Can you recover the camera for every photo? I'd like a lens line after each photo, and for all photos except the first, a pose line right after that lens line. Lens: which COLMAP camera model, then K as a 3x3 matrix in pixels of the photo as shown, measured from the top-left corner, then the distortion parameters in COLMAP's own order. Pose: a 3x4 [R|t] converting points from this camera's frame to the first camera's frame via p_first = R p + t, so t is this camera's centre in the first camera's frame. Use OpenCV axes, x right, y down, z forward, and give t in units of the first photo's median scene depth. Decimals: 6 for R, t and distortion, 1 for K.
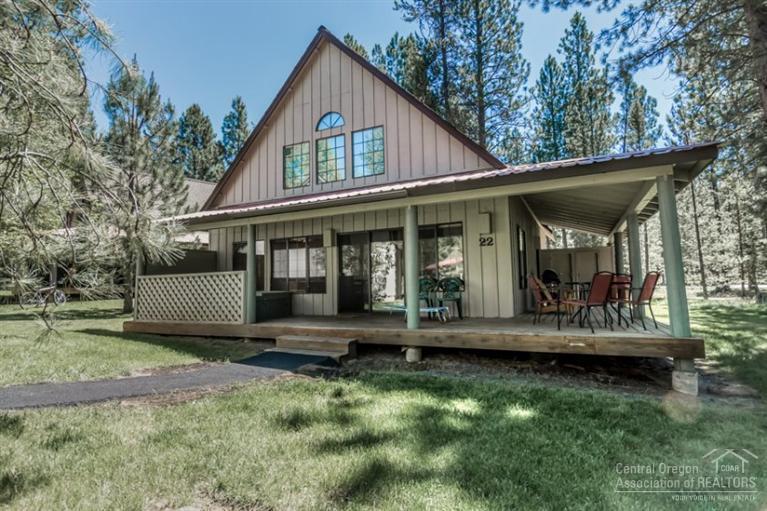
lens RADIAL K [[404.5, 0, 385.9], [0, 404.5, 254.0], [0, 0, 1]] dist [0.000434, 0.004947]
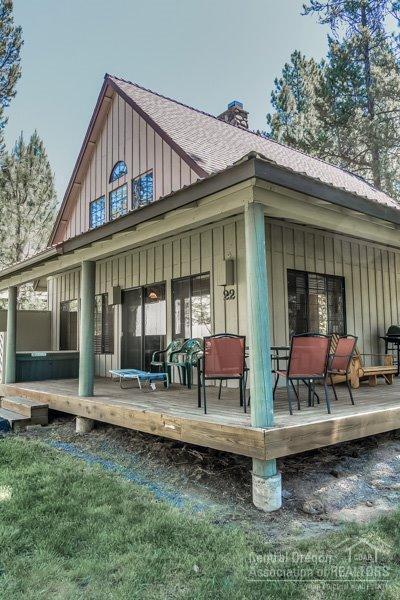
lens RADIAL K [[460.3, 0, 202.2], [0, 460.3, 299.3], [0, 0, 1]] dist [0.003881, -0.003507]
pose [[0.913294, -0.033025, -0.405960, 0.495840], [0.028381, 0.999445, -0.017455, -0.005723], [0.406311, 0.004421, 0.913724, 0.104653]]
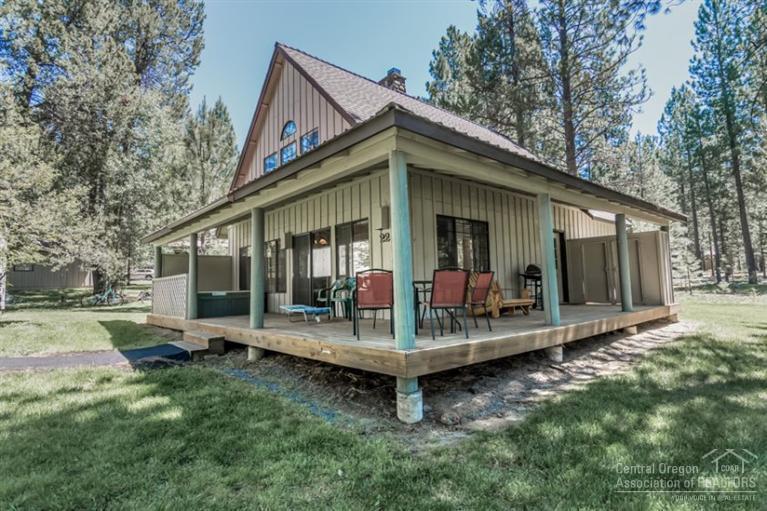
lens RADIAL K [[404.5, 0, 381.3], [0, 404.5, 254.5], [0, 0, 1]] dist [0.000434, 0.004947]
pose [[0.921551, -0.035623, -0.386619, 0.513073], [0.039186, 0.999231, 0.001336, 0.005488], [0.386274, -0.016381, 0.922239, 0.119324]]
